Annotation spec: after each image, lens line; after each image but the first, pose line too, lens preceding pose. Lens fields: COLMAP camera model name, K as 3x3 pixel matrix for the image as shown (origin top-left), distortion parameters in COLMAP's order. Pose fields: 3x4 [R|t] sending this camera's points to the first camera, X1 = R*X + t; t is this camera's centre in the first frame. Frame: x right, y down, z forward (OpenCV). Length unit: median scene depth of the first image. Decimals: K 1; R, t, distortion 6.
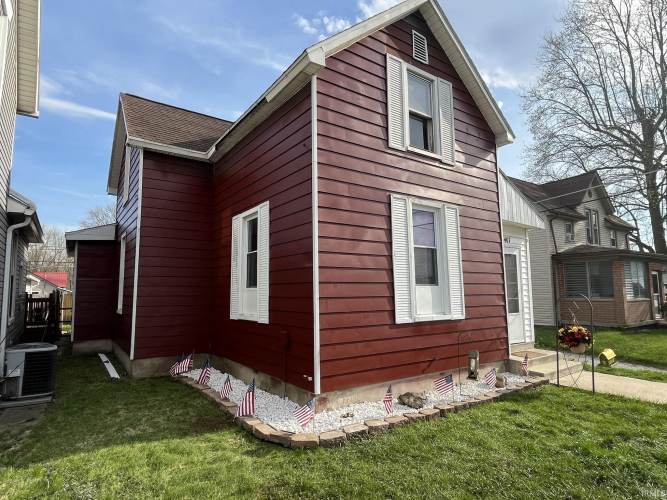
lens RADIAL K [[384.2, 0, 331.8], [0, 384.2, 253.3], [0, 0, 1]] dist [-0.002903, 0.000732]
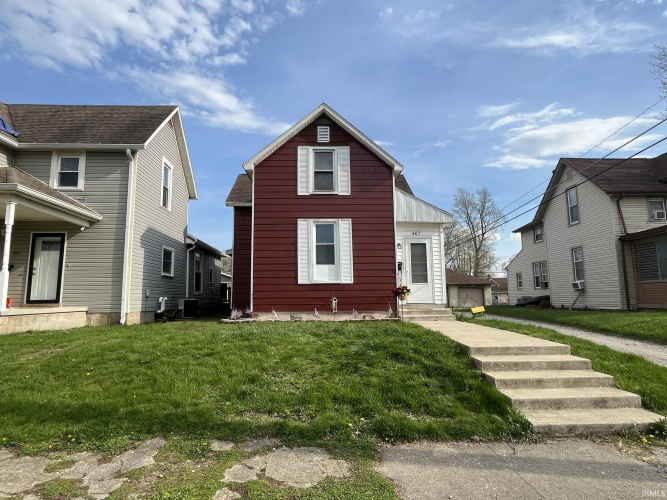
lens RADIAL K [[371.8, 0, 322.7], [0, 371.8, 252.2], [0, 0, 1]] dist [0.000526, 0.000439]
pose [[0.836669, -0.071103, -0.543074, 1.186405], [0.059790, 0.997469, -0.038483, 0.089762], [0.544436, -0.000272, 0.838803, -0.493519]]
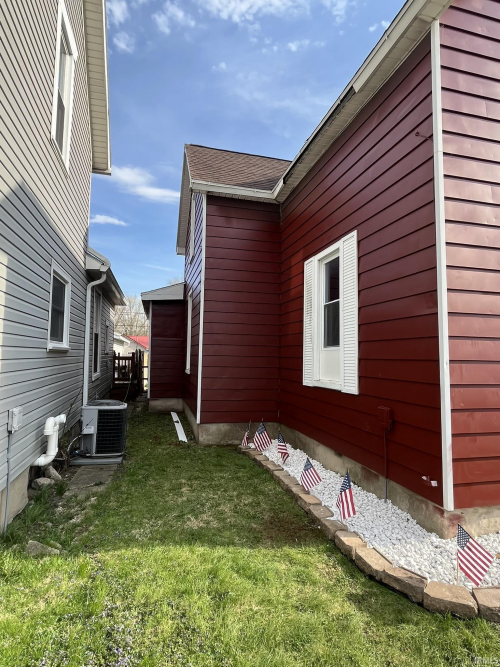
lens RADIAL K [[384.2, 0, 249.2], [0, 384.2, 330.5], [0, 0, 1]] dist [-0.002903, 0.000732]
pose [[0.935542, -0.000593, -0.353214, -0.092799], [0.011378, 0.999530, 0.028460, 0.033057], [0.353031, -0.030645, 0.935110, 0.217837]]
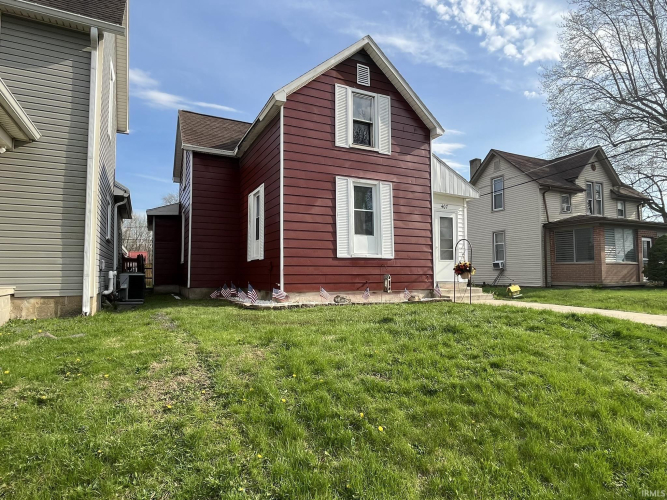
lens RADIAL K [[384.2, 0, 331.8], [0, 384.2, 253.3], [0, 0, 1]] dist [-0.002903, 0.000732]
pose [[0.988088, -0.003463, -0.153854, 0.348271], [0.010615, 0.998899, 0.045692, 0.081807], [0.153526, -0.046781, 0.987037, -0.525630]]
